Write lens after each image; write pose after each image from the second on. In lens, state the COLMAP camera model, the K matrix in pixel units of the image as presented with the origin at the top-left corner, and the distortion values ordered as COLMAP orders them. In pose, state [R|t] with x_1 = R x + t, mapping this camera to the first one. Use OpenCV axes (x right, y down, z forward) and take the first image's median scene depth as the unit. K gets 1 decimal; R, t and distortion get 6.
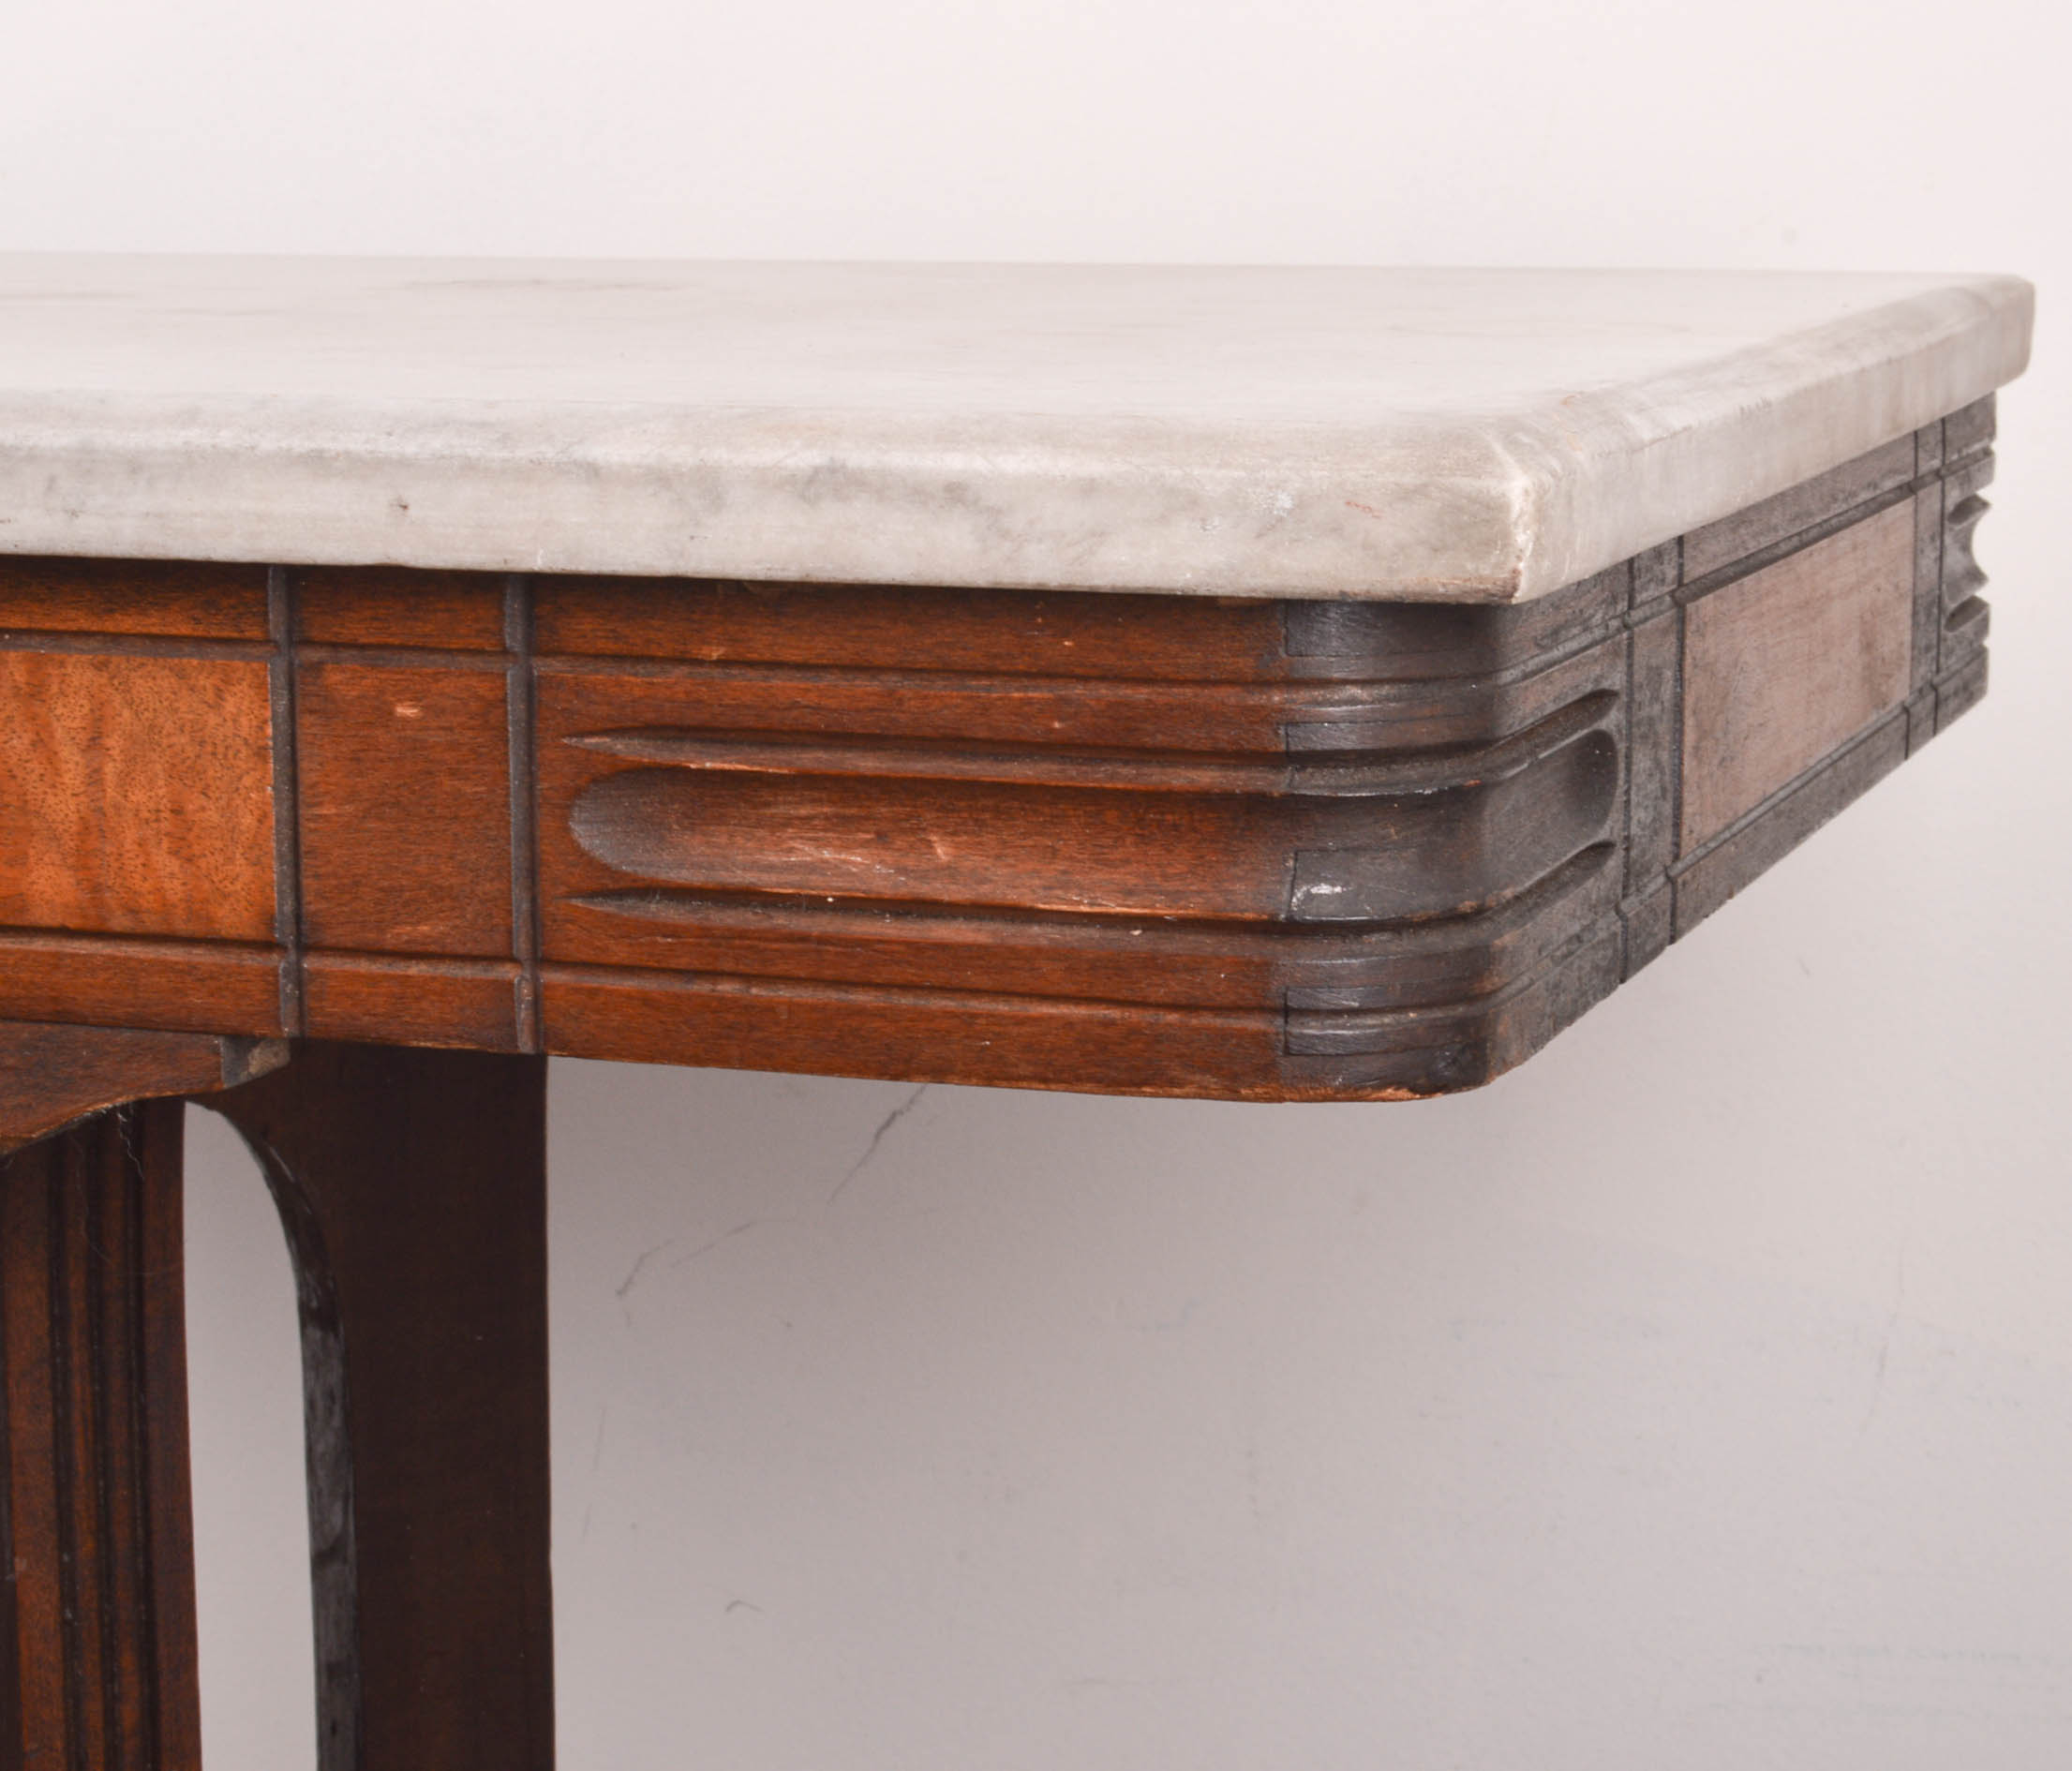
lens RADIAL K [[5049.8, 0, 1036.0], [0, 5049.8, 885.5], [0, 0, 1]] dist [0.016450, -0.186613]
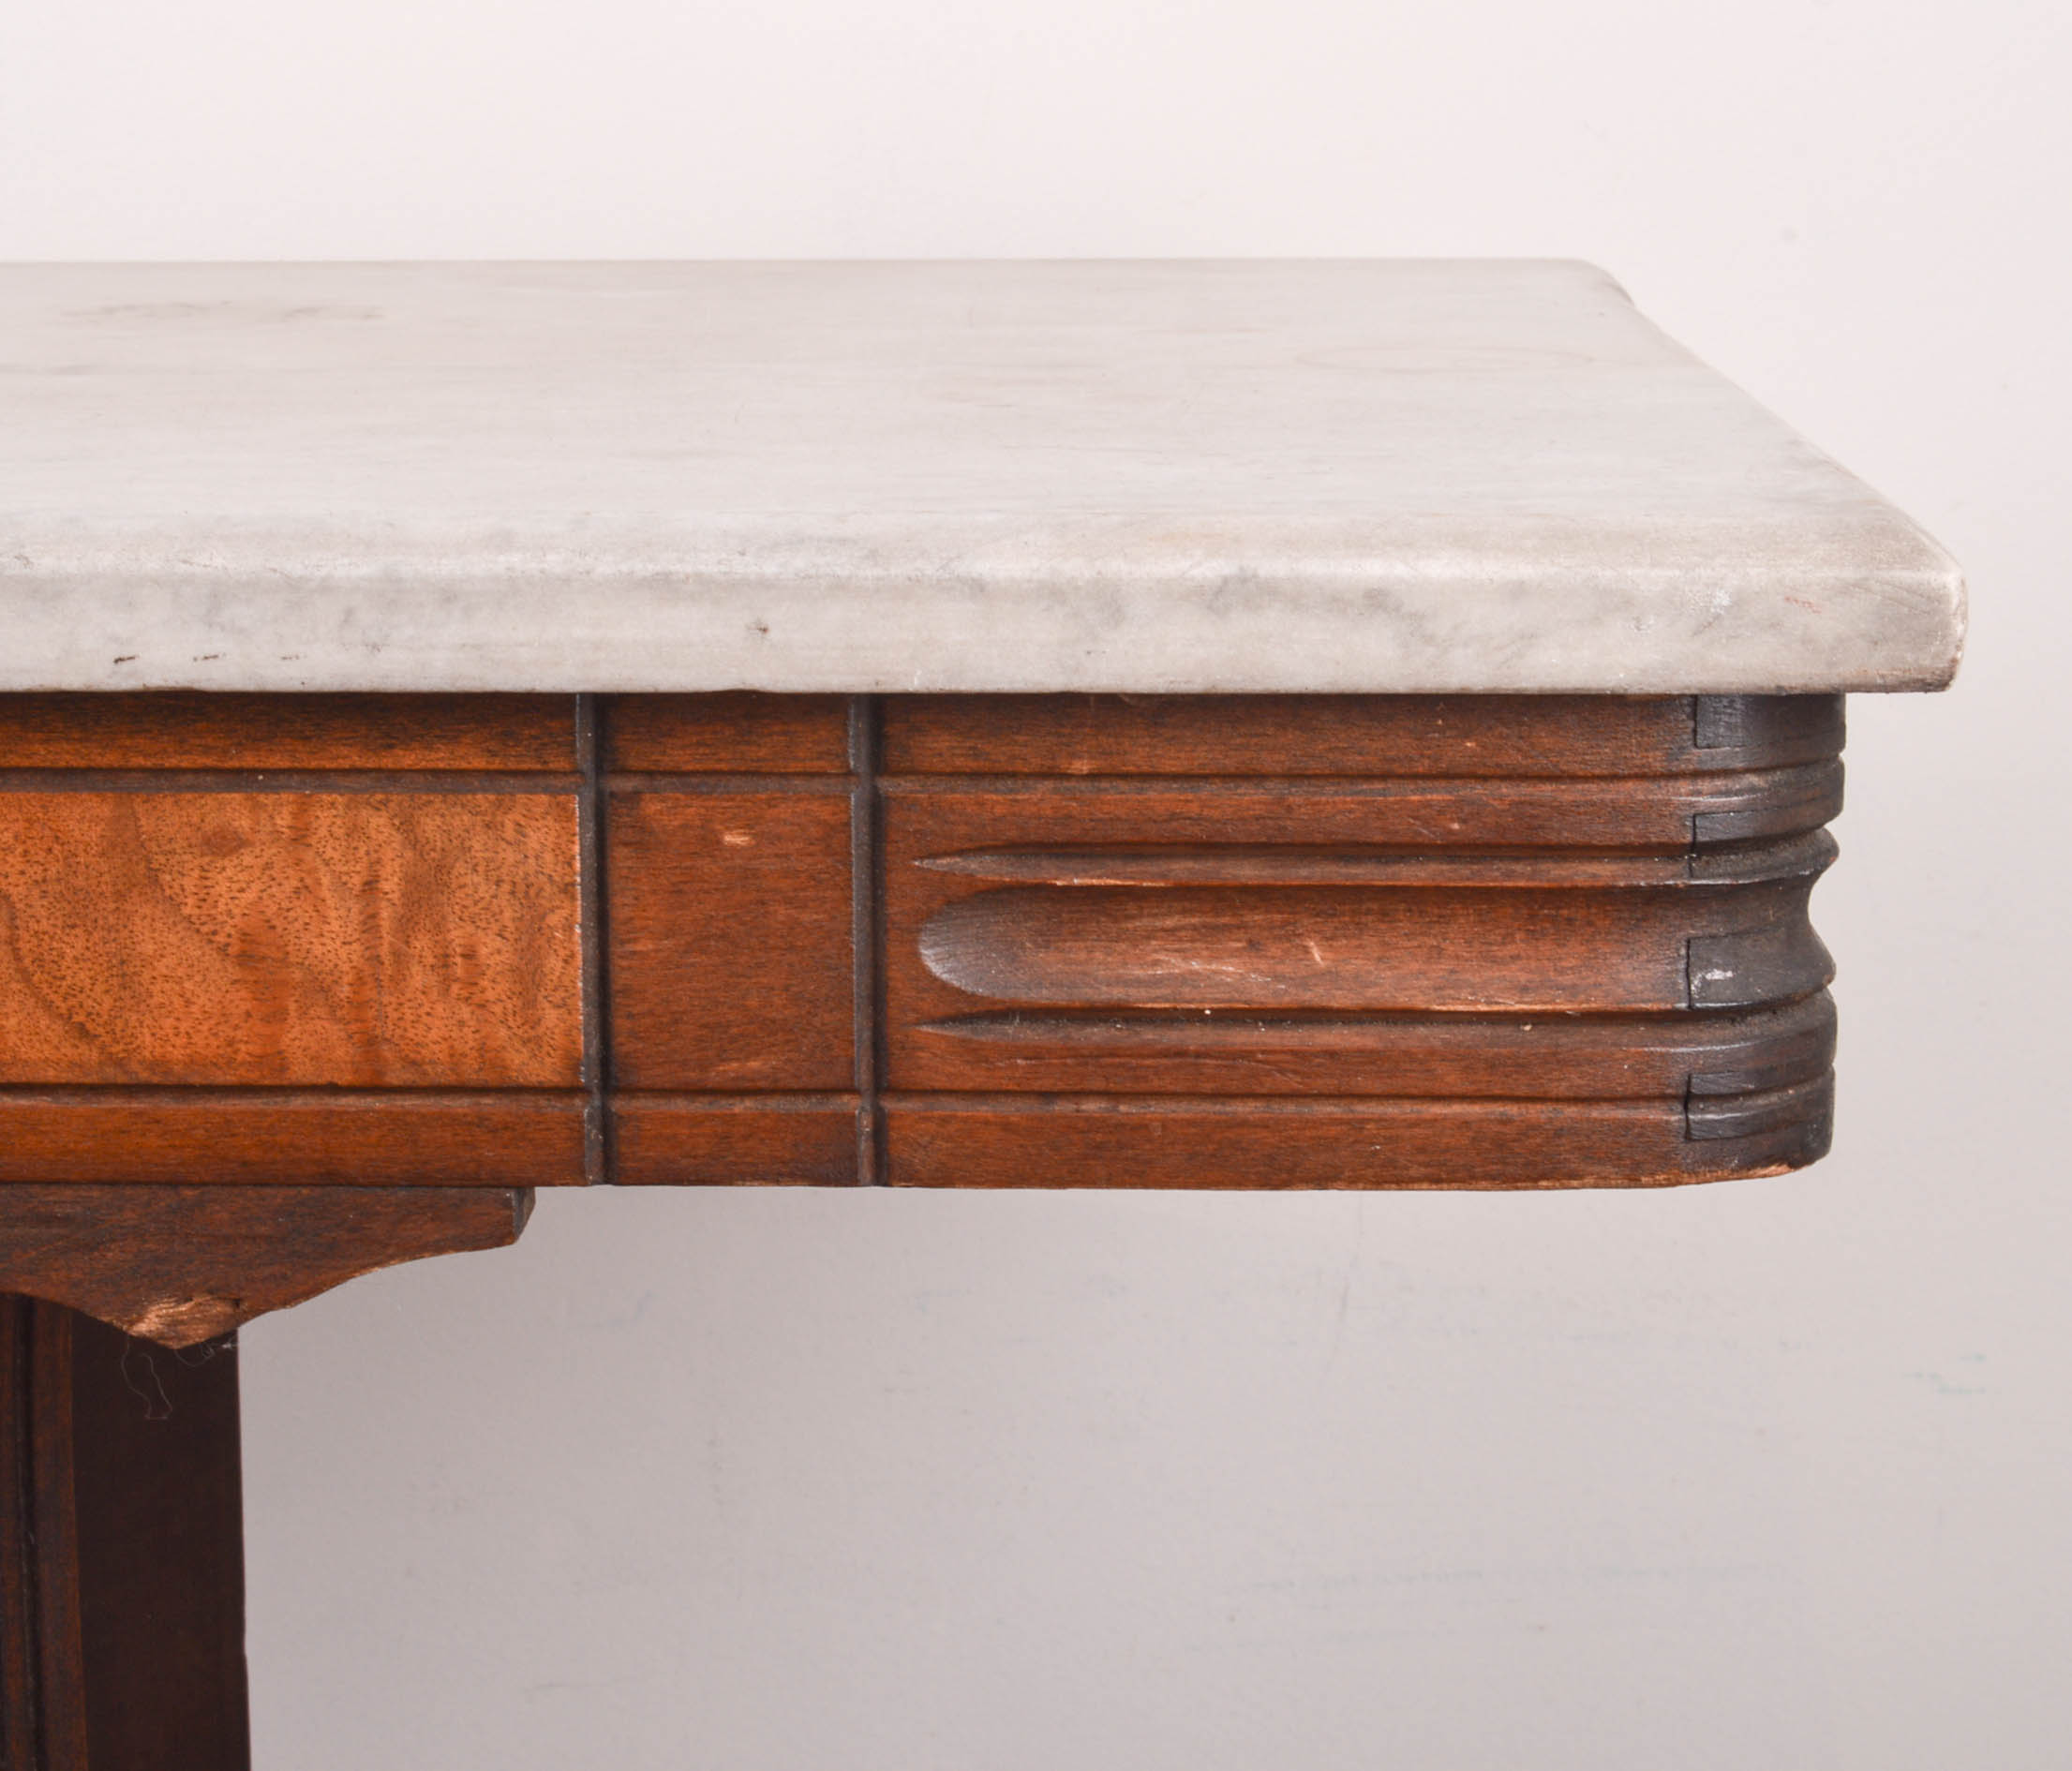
lens RADIAL K [[5049.8, 0, 1036.0], [0, 5049.8, 885.5], [0, 0, 1]] dist [0.016450, -0.186613]
pose [[0.953557, -0.058280, 0.295521, -0.360314], [0.049384, 0.998076, 0.037486, -0.060018], [-0.297137, -0.021151, 0.954601, 0.074785]]
